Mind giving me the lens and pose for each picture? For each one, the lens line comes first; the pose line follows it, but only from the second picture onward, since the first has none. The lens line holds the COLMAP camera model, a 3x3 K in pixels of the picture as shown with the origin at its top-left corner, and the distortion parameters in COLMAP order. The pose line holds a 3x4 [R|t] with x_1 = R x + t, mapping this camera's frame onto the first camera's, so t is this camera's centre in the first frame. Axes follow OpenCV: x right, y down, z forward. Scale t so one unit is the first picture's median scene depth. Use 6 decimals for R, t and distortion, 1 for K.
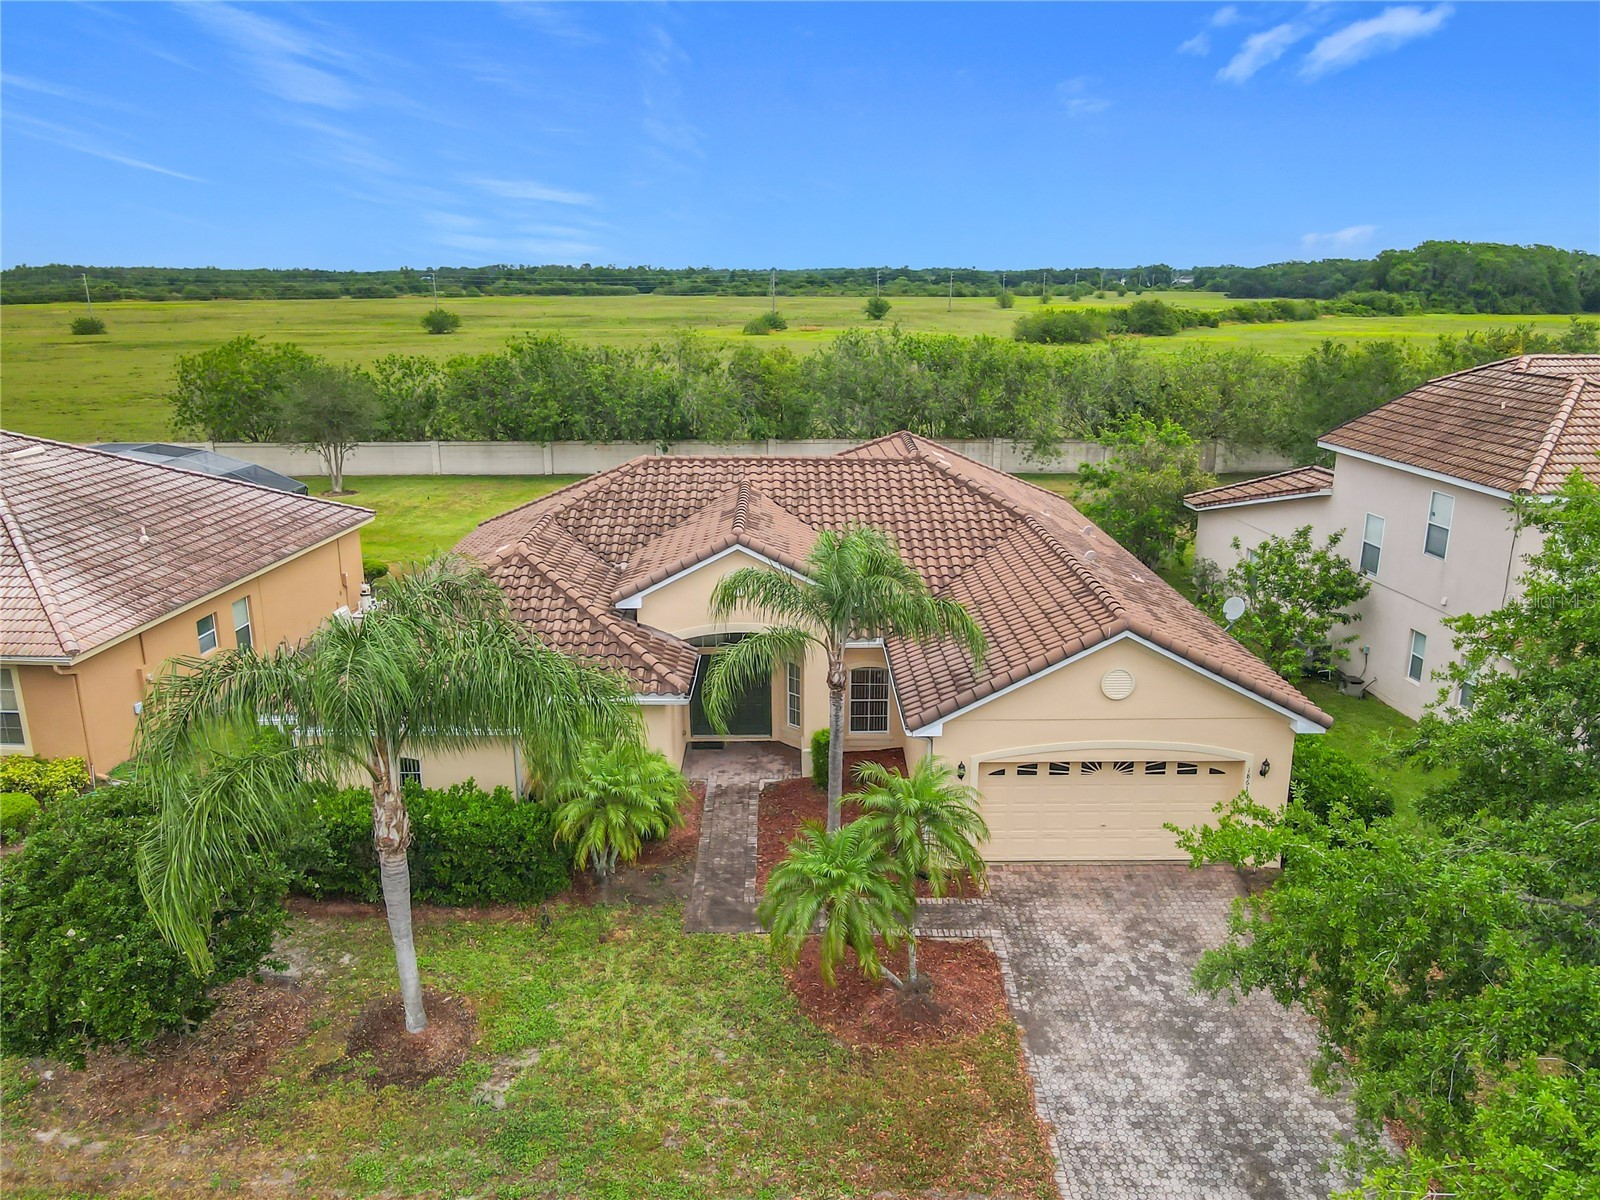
lens RADIAL K [[1184.7, 0, 793.2], [0, 1184.7, 623.2], [0, 0, 1]] dist [-0.011578, 0.004426]
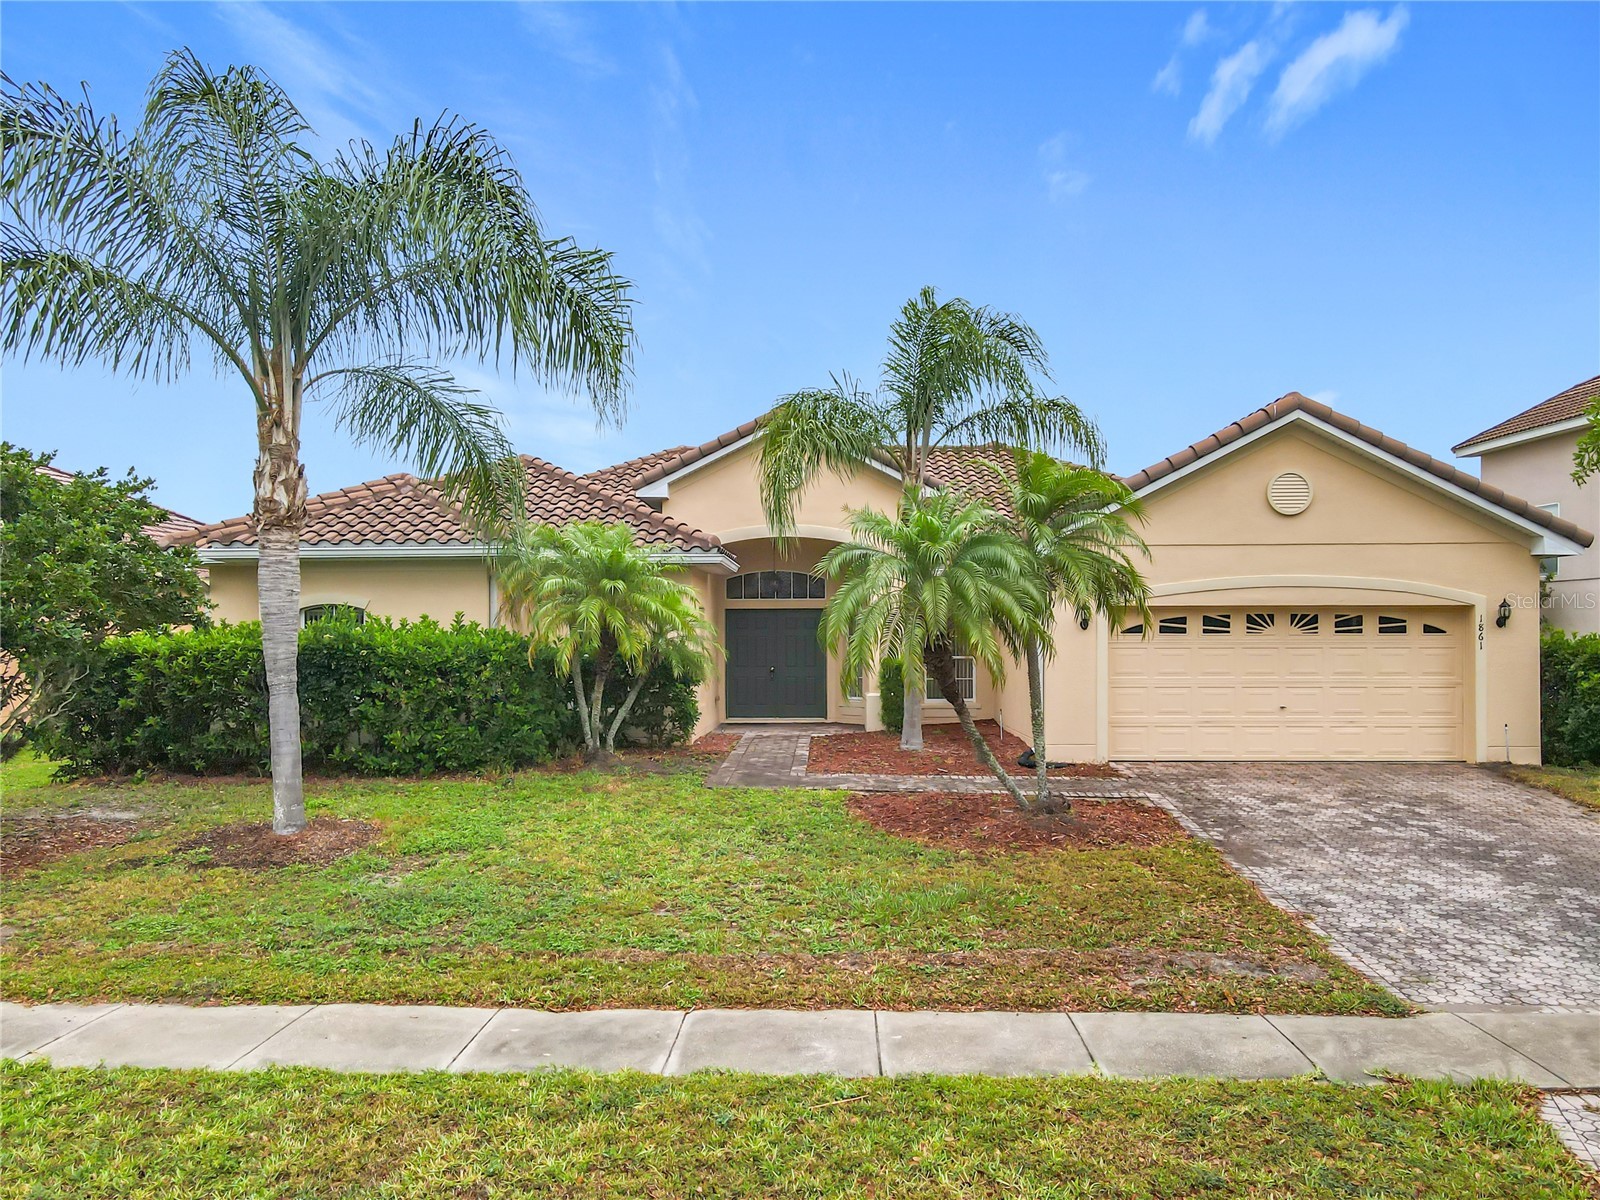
lens RADIAL K [[1185.9, 0, 807.8], [0, 1185.9, 638.6], [0, 0, 1]] dist [-0.000366, 0.025709]
pose [[0.999595, 0.000961, -0.028430, -0.011472], [-0.009005, 0.958715, -0.284227, 0.384764], [0.026983, 0.284368, 0.958335, 0.314179]]
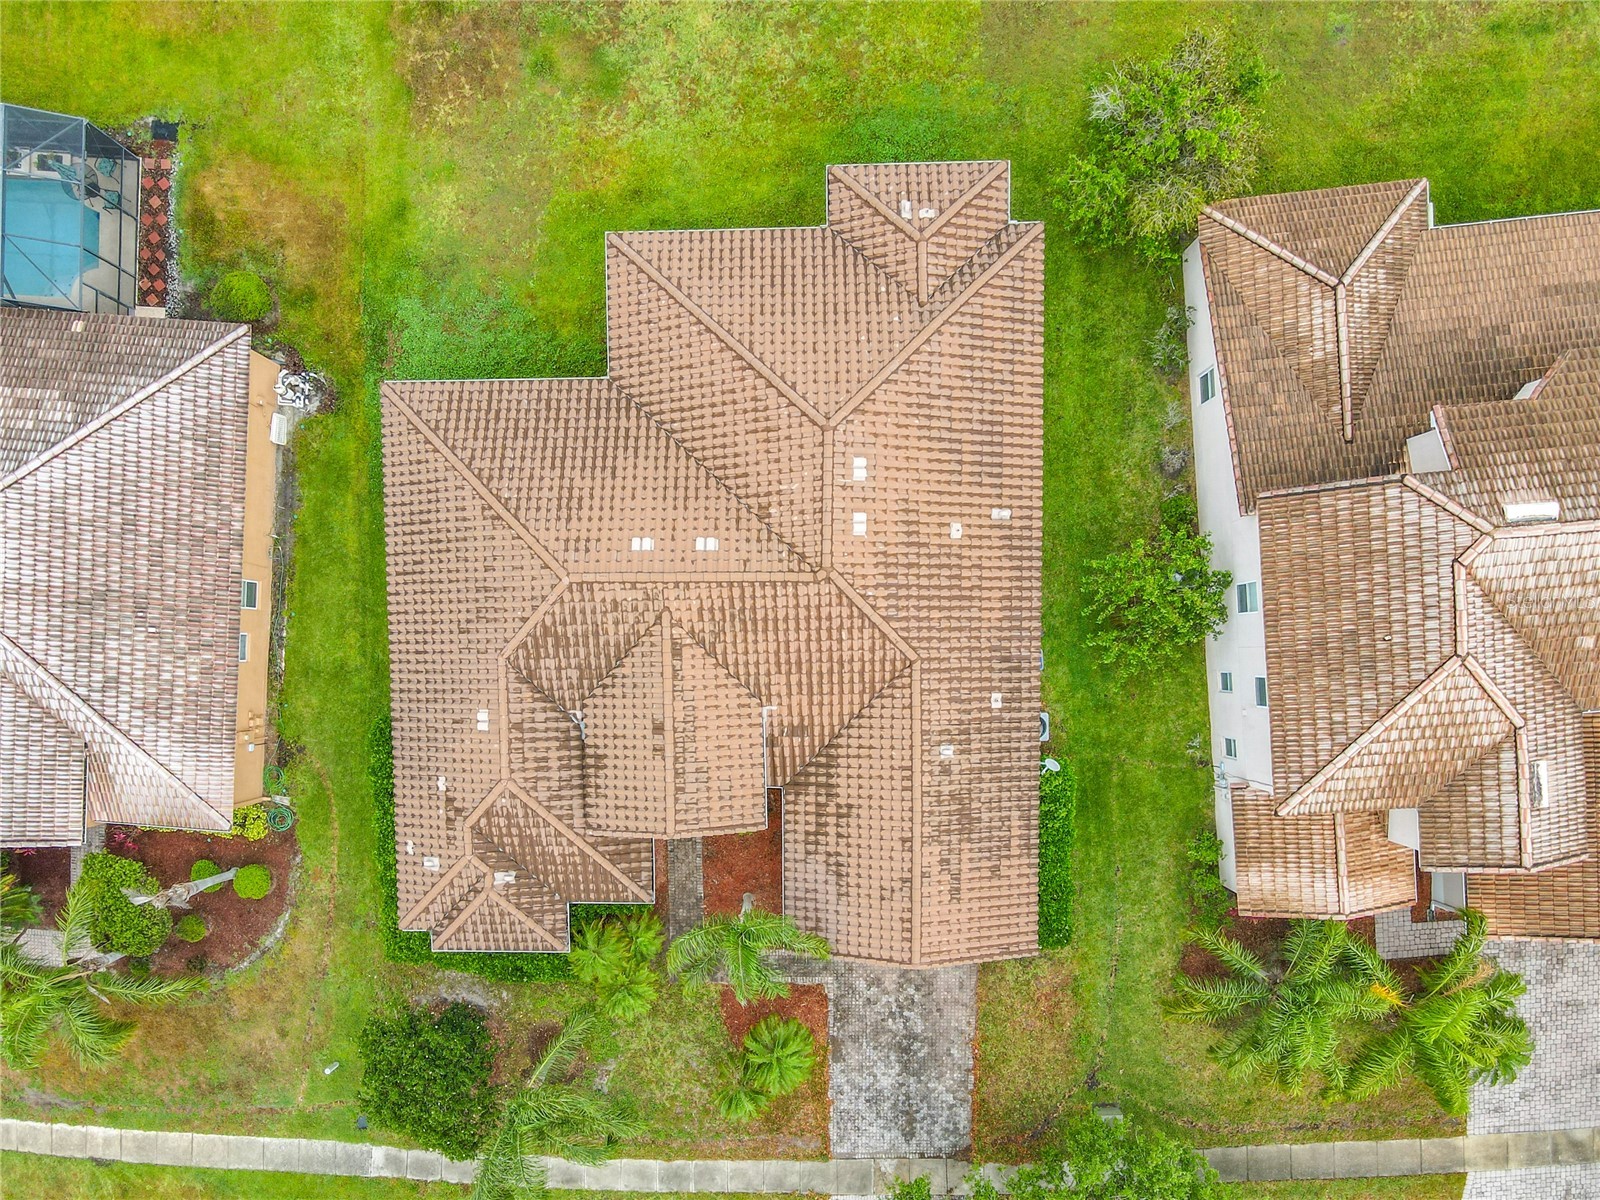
lens RADIAL K [[1207.5, 0, 746.2], [0, 1207.5, 737.8], [0, 0, 1]] dist [0.016283, 0.005361]
pose [[0.998778, 0.000000, -0.049418, 0.135679], [0.048368, 0.204990, 0.977568, -1.805356], [0.010131, -0.978764, 0.204740, 1.011688]]
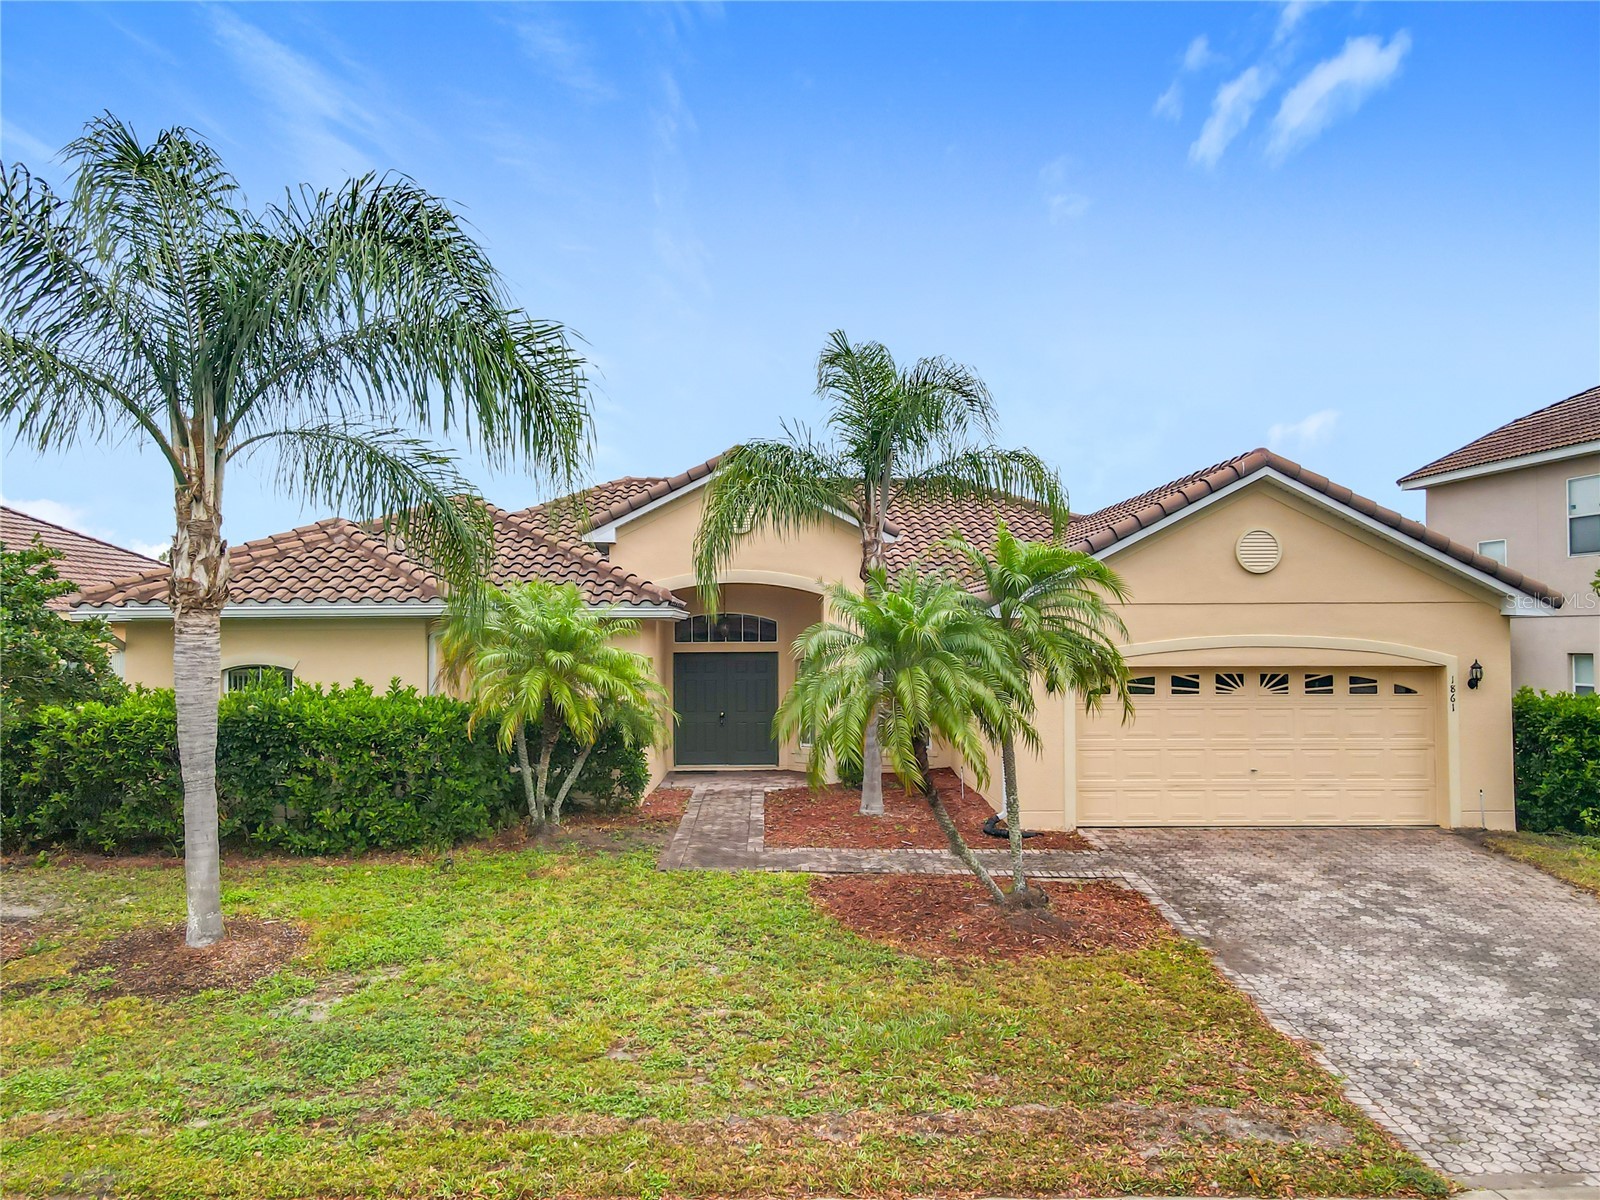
lens RADIAL K [[1175.8, 0, 792.9], [0, 1175.8, 603.1], [0, 0, 1]] dist [0.013263, 0.001045]
pose [[0.999925, 0.000505, 0.012262, -0.025564], [0.003336, 0.950328, -0.311232, 0.332176], [-0.011810, 0.311250, 0.950255, 0.340138]]
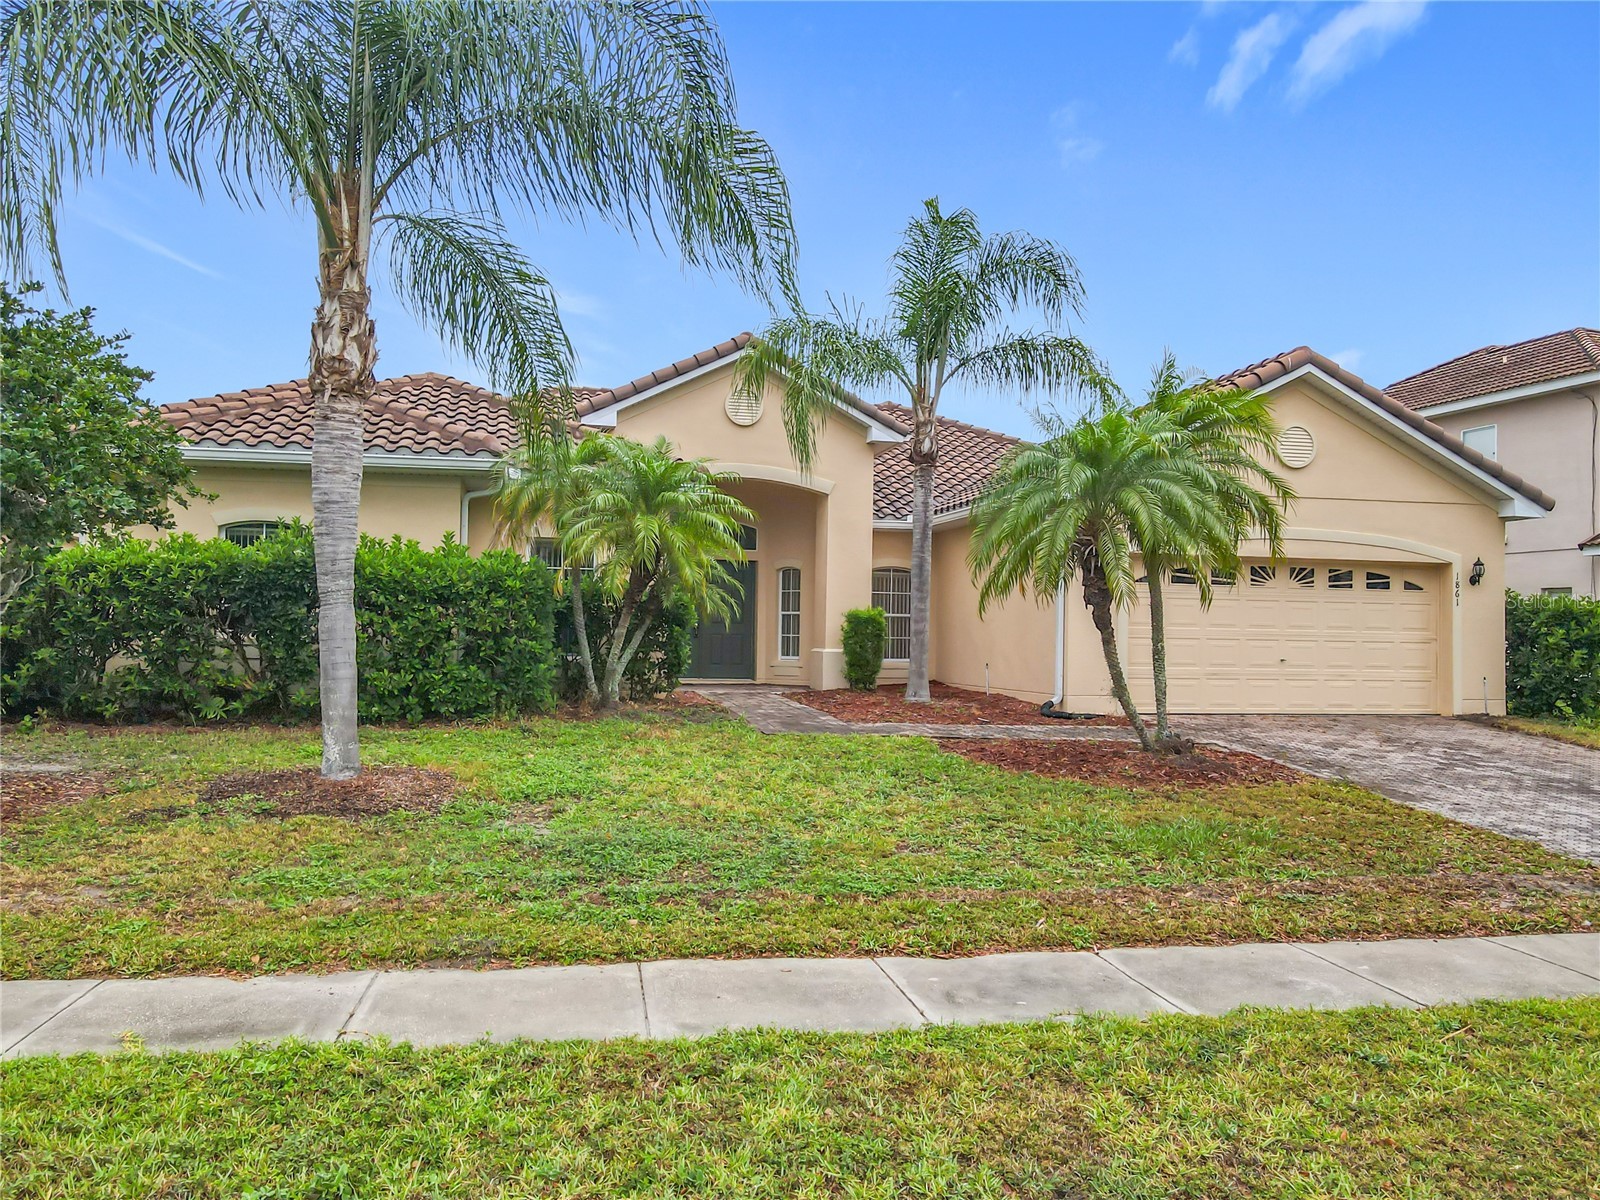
lens RADIAL K [[1208.7, 0, 785.9], [0, 1208.7, 600.9], [0, 0, 1]] dist [0.007750, 0.003786]
pose [[0.979670, 0.024582, 0.199104, -0.212963], [0.038531, 0.950931, -0.306993, 0.399175], [-0.196881, 0.308424, 0.930652, 0.398933]]
